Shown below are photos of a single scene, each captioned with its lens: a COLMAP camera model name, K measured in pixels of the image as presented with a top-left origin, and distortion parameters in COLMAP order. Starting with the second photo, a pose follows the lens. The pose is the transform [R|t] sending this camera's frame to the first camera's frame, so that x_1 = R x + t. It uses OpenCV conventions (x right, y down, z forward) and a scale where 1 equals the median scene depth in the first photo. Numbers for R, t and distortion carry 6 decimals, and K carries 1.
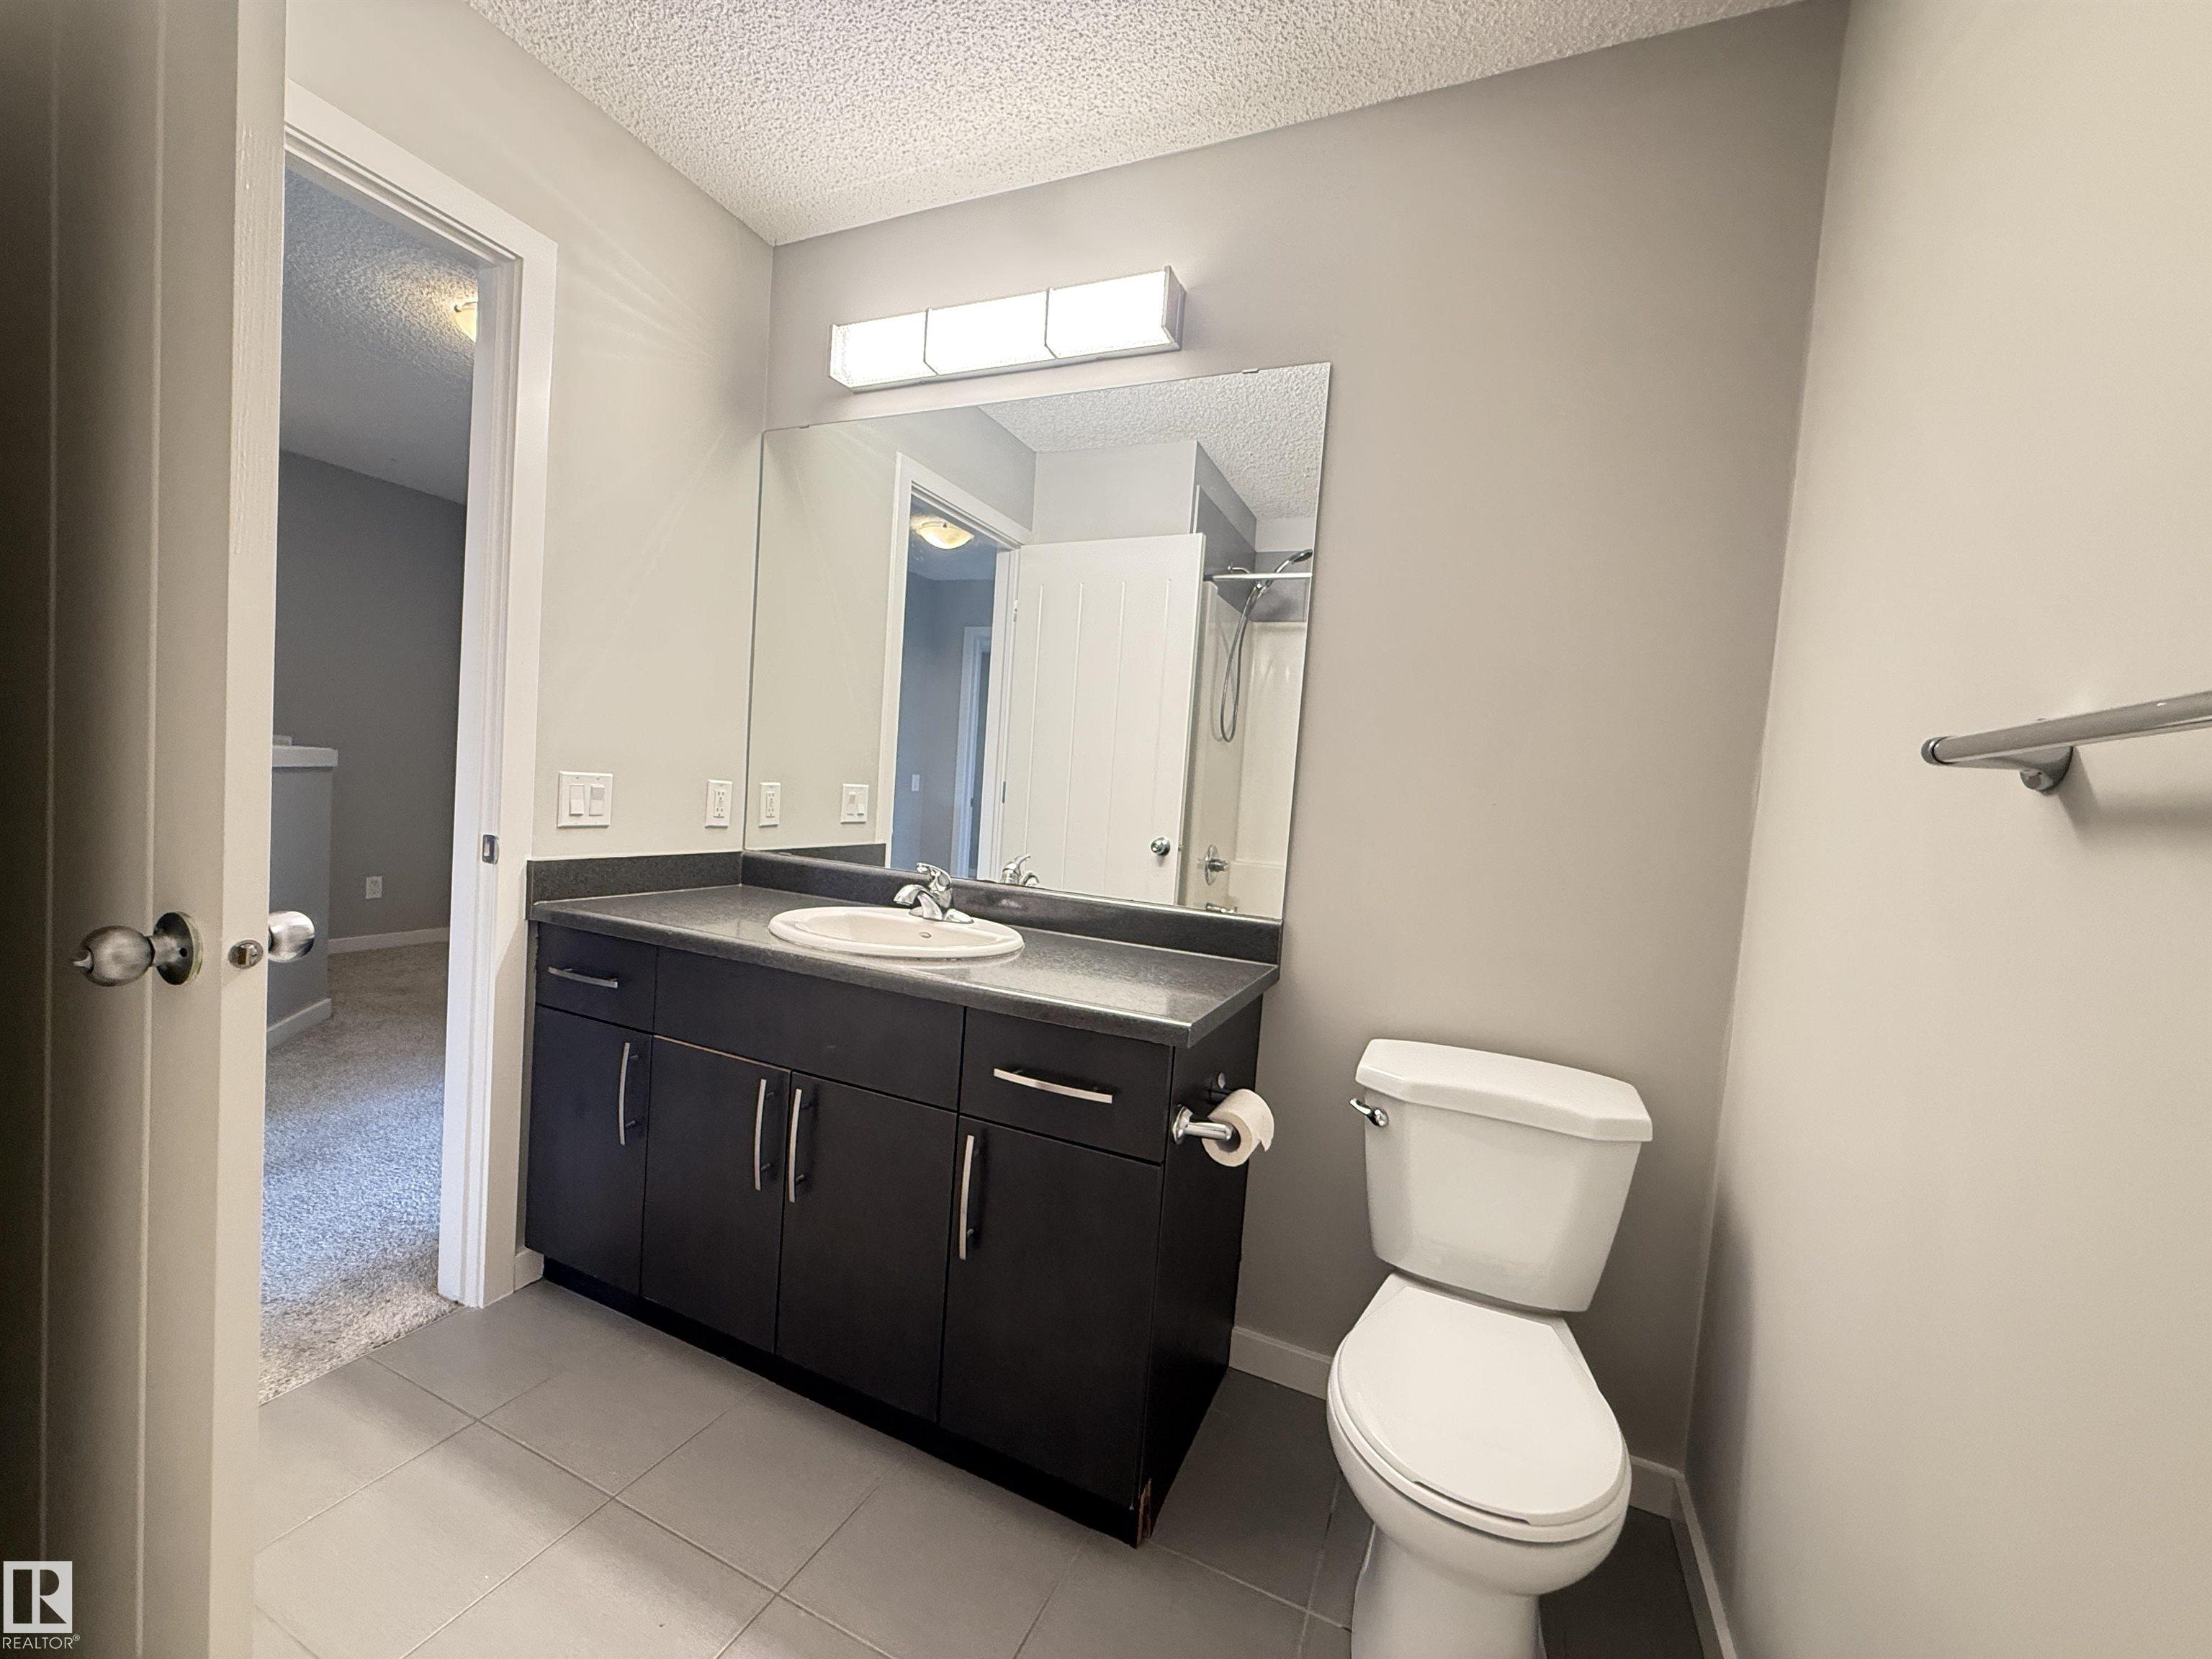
lens RADIAL K [[881.5, 0, 1102.2], [0, 881.5, 832.5], [0, 0, 1]] dist [-0.000658, 0.000158]
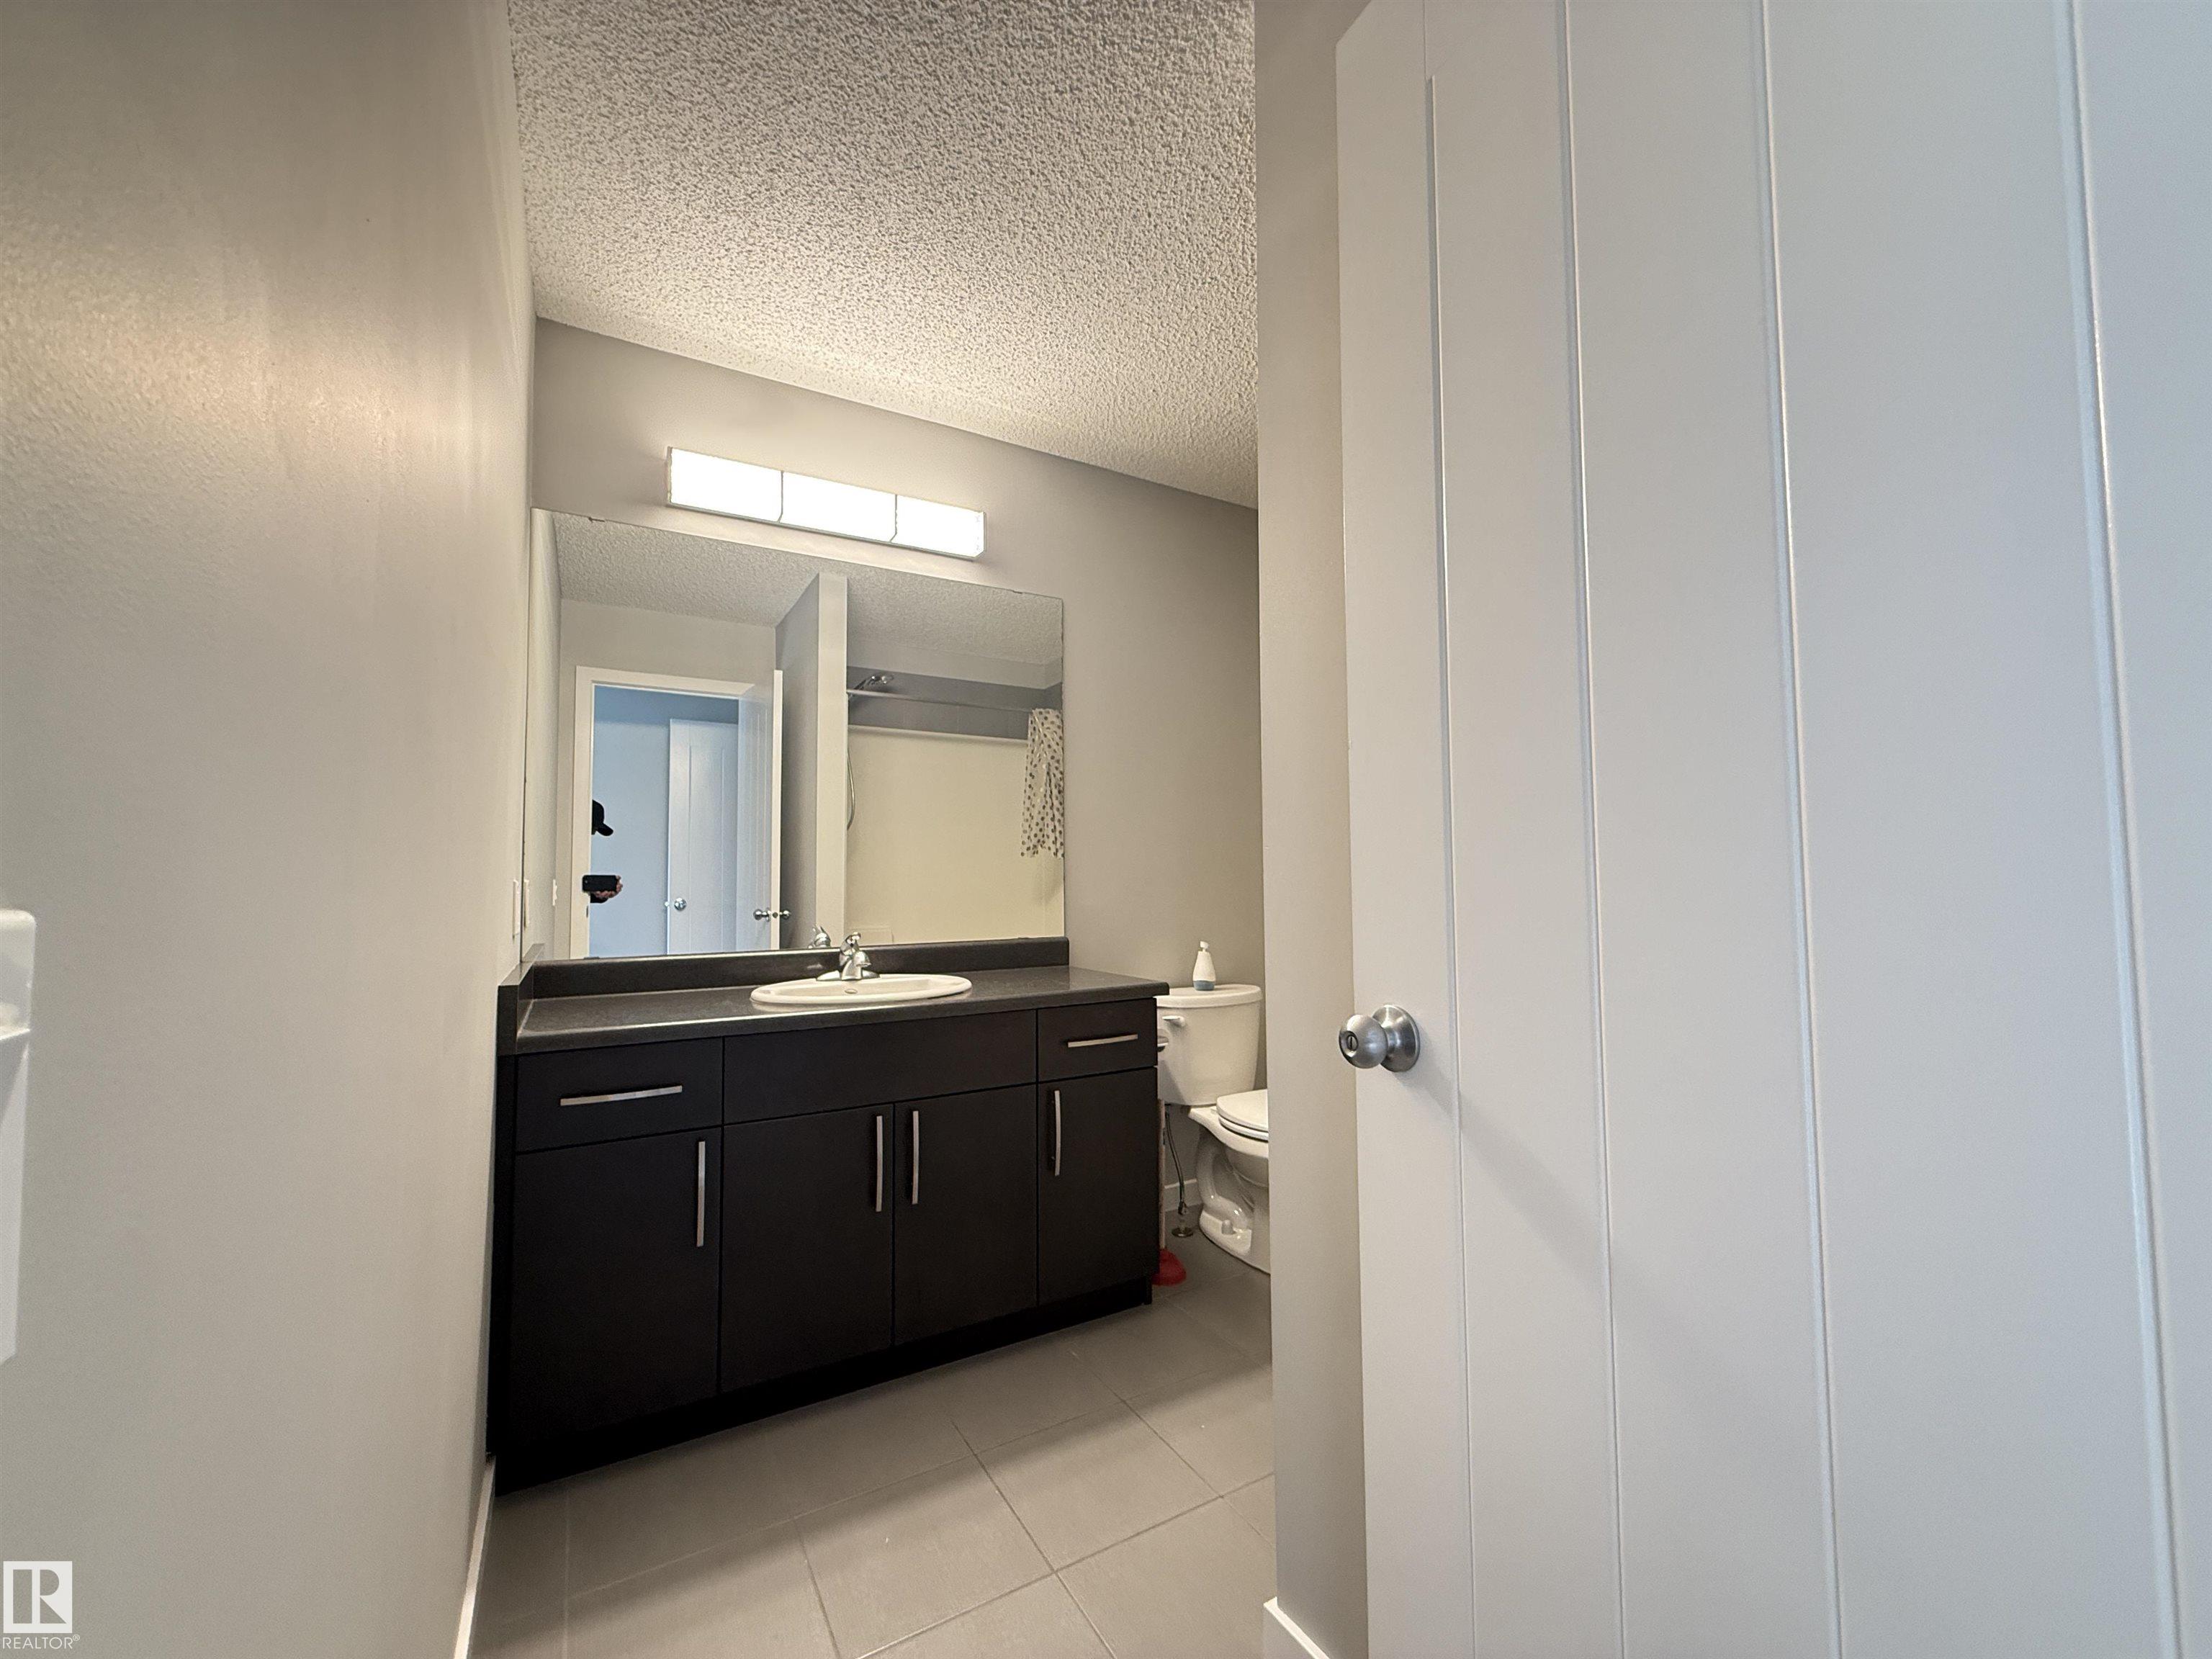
lens RADIAL K [[881.5, 0, 1102.2], [0, 881.5, 832.5], [0, 0, 1]] dist [-0.000658, 0.000158]
pose [[0.575717, -0.035242, 0.816889, -1.043773], [0.092002, 0.995518, -0.021892, -0.045763], [-0.812456, 0.087759, 0.576379, 0.016731]]
